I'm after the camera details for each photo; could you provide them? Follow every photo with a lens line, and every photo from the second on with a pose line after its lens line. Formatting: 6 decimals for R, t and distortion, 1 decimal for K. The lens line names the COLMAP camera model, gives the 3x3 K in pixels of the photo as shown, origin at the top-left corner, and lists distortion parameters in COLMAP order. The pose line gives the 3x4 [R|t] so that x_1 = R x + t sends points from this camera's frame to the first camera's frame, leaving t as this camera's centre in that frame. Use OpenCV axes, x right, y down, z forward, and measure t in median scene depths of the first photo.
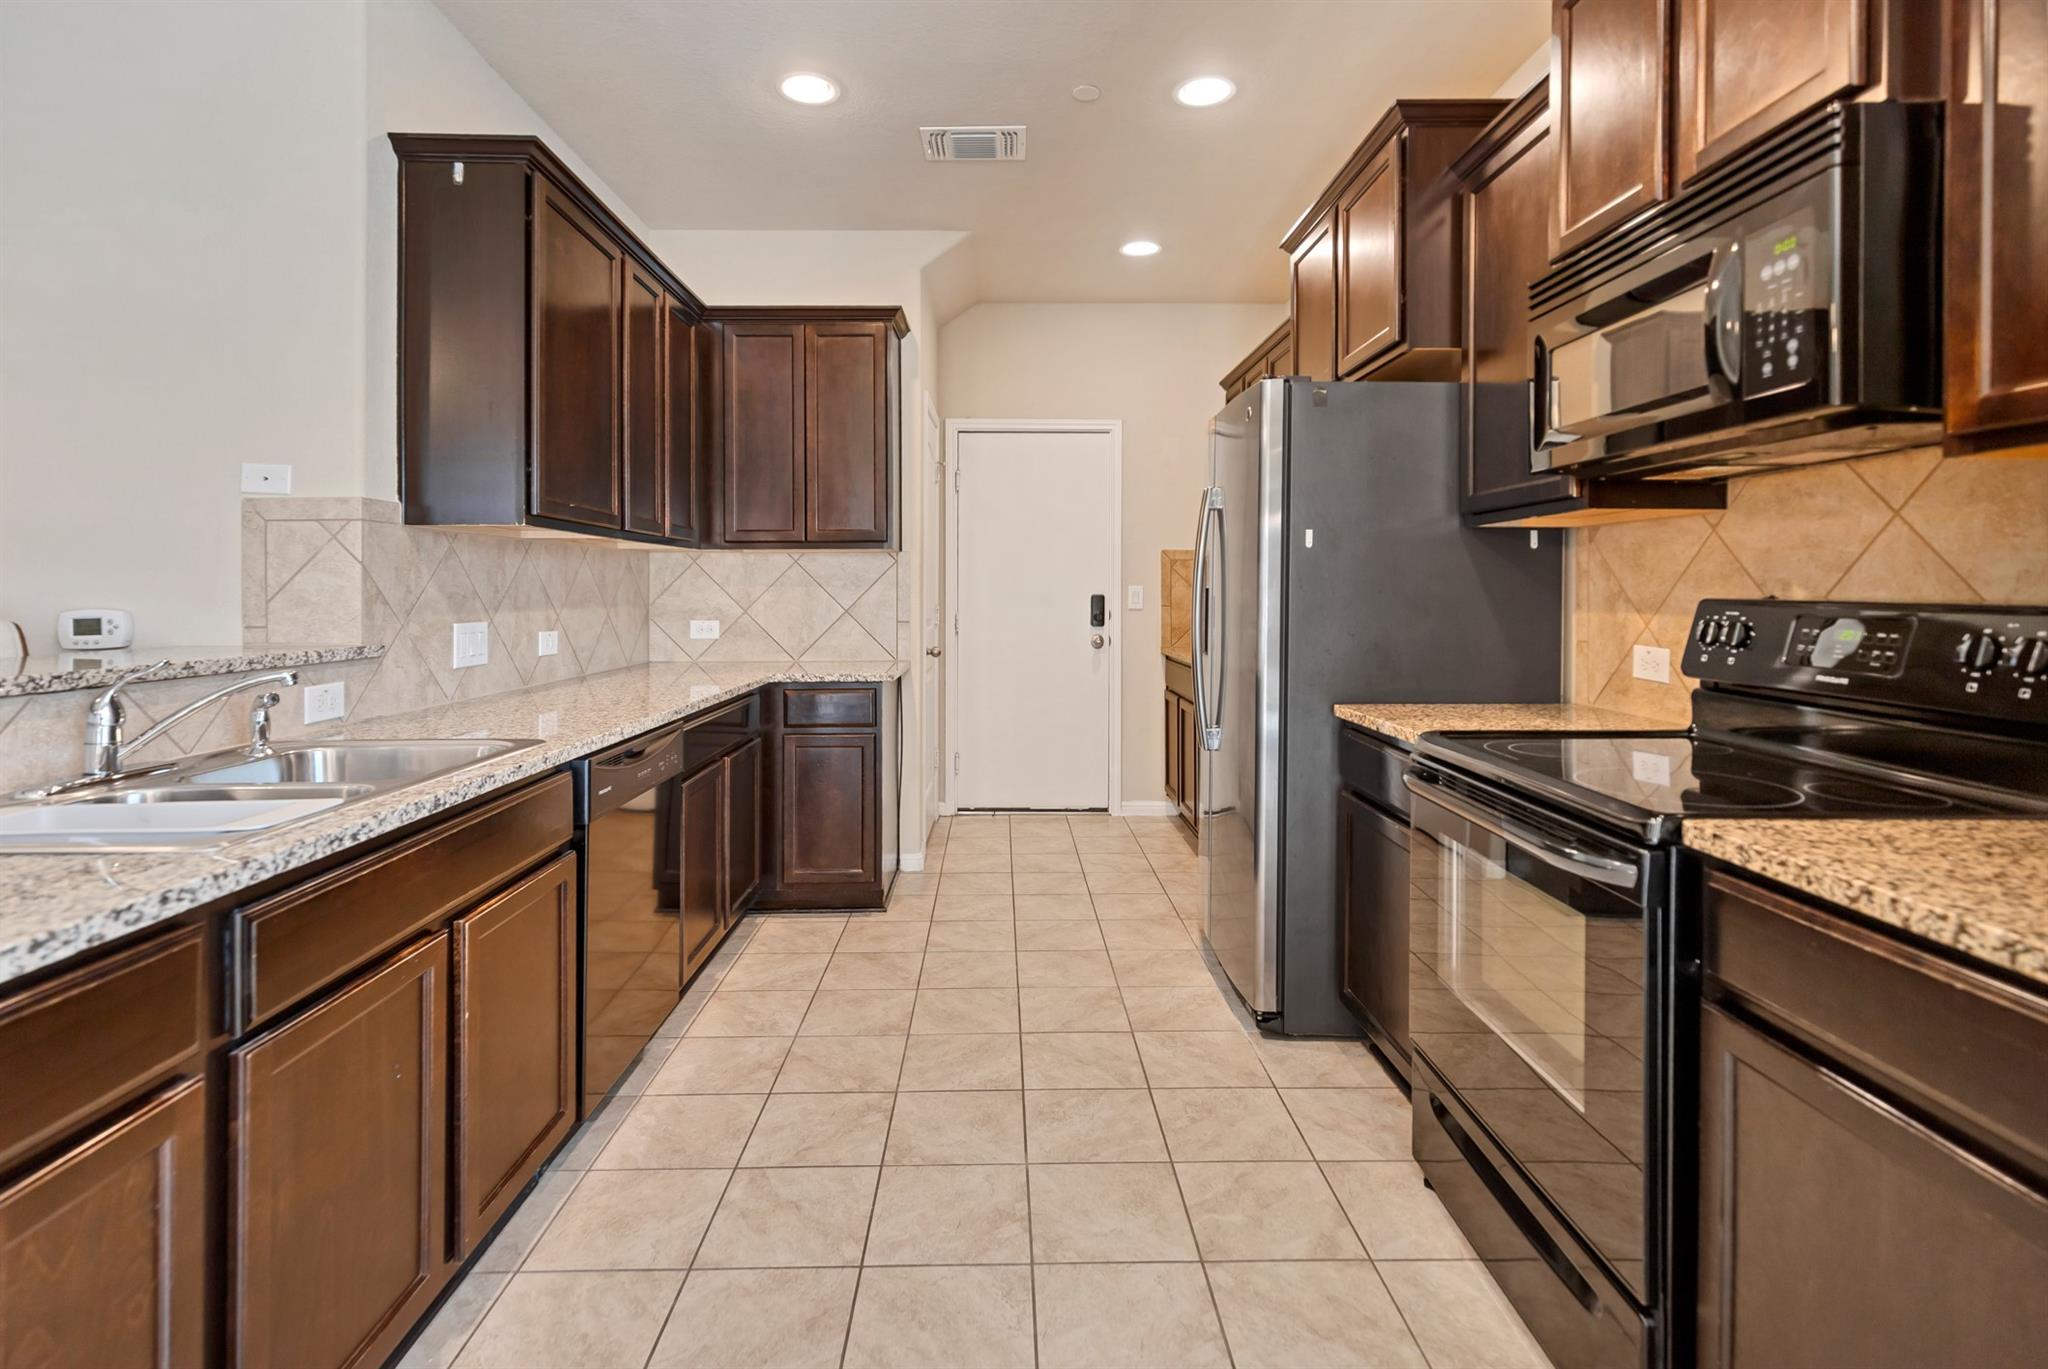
lens RADIAL K [[978.0, 0, 1018.2], [0, 978.0, 594.8], [0, 0, 1]] dist [0.002222, 0.000473]
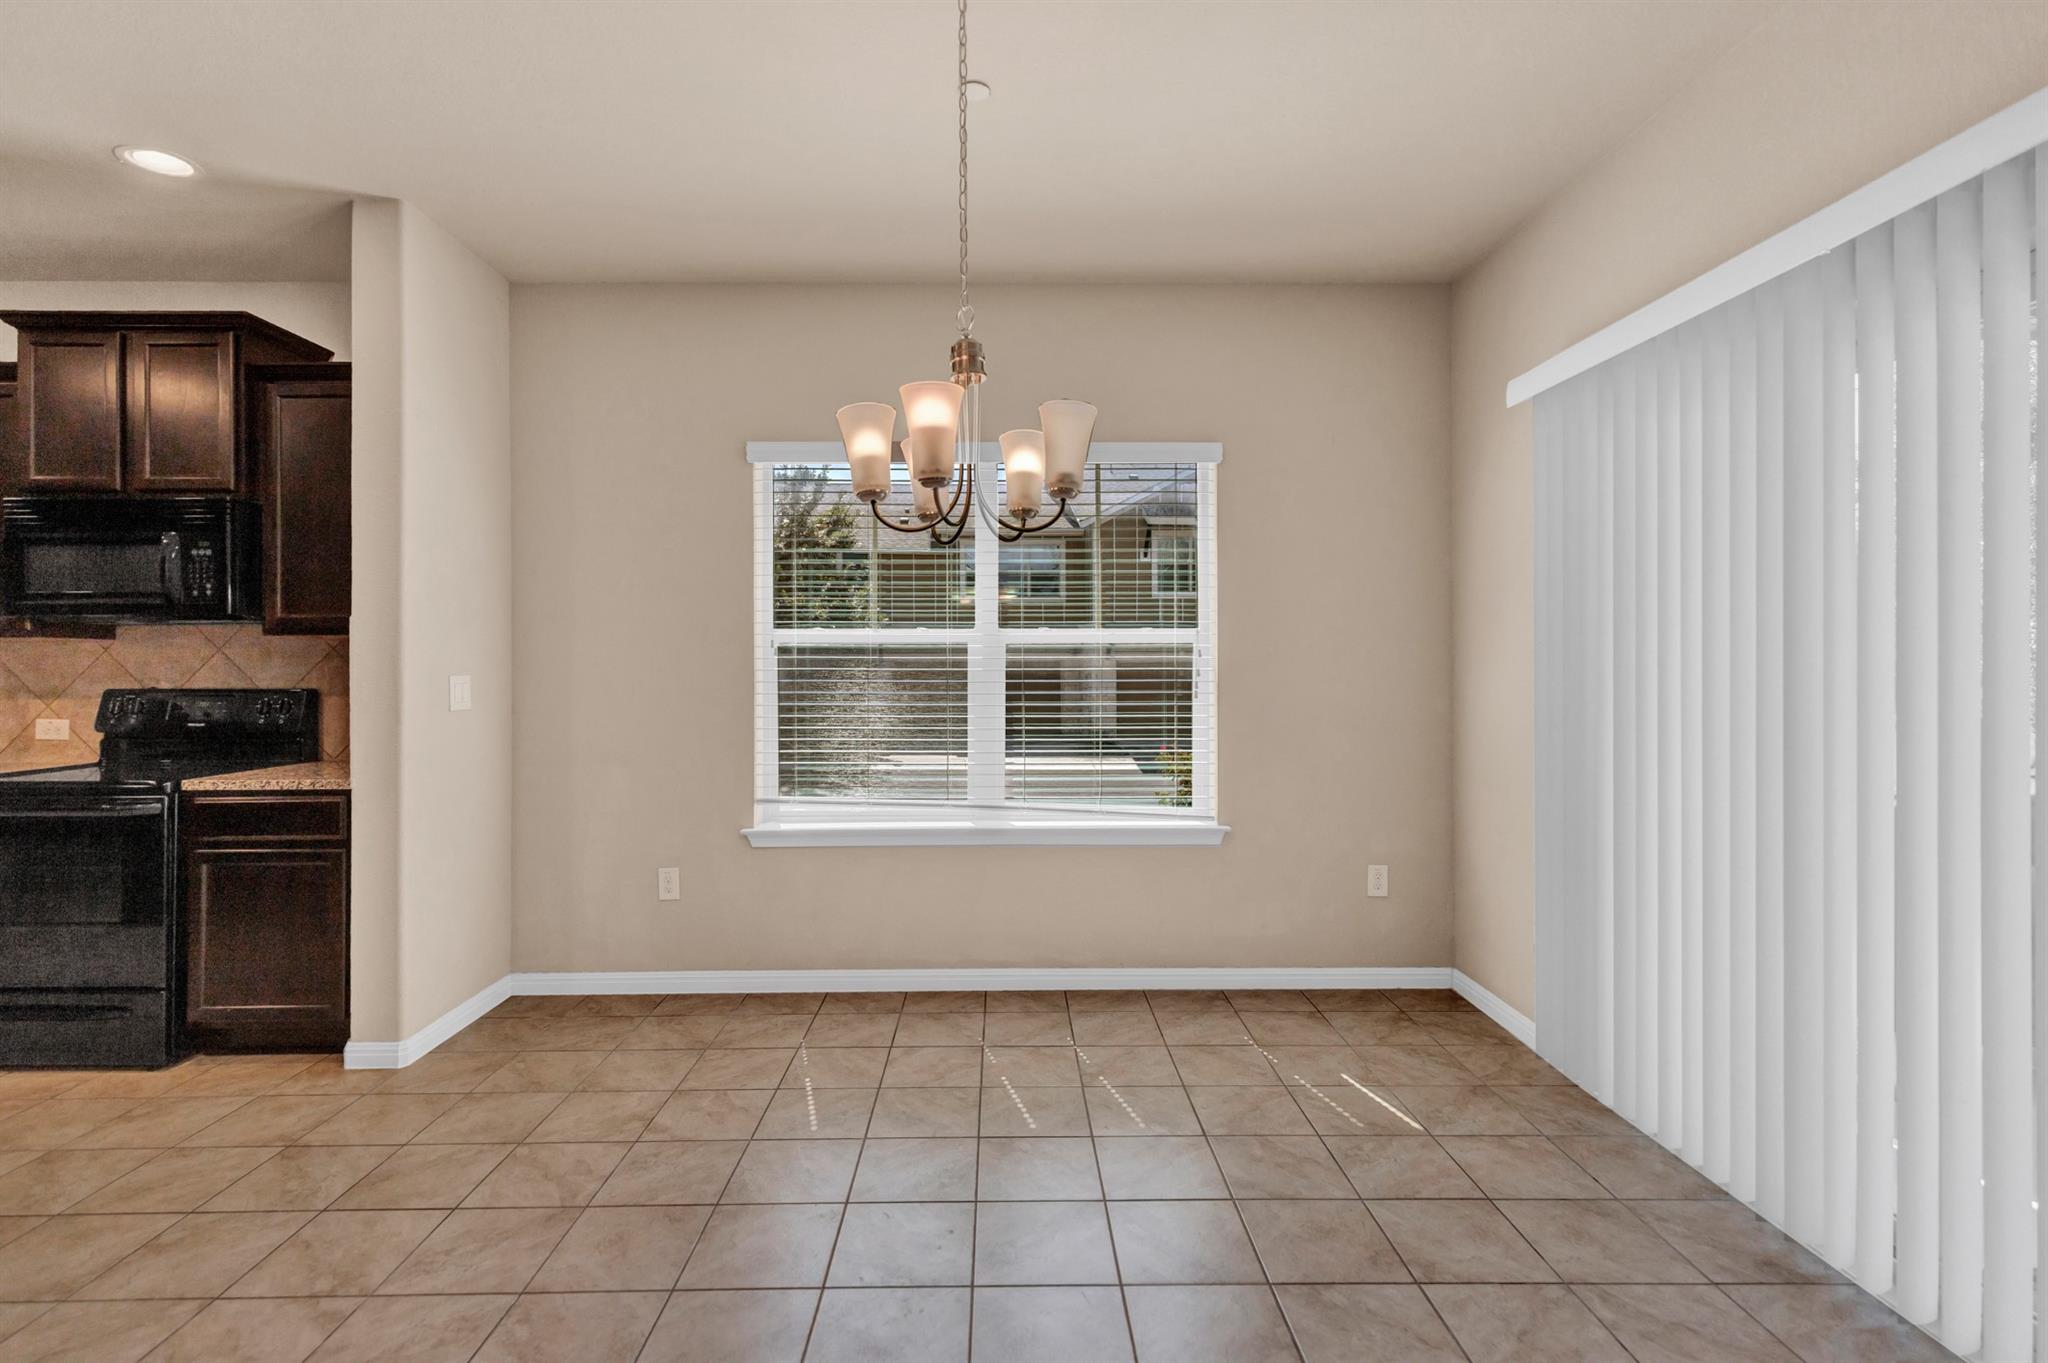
lens RADIAL K [[963.9, 0, 1016.8], [0, 963.9, 657.5], [0, 0, 1]] dist [0.003658, 0.000426]
pose [[-0.004058, 0.006400, 0.999971, -1.070165], [0.010711, 0.999922, -0.006357, -0.024463], [-0.999934, 0.010685, -0.004126, -0.662687]]
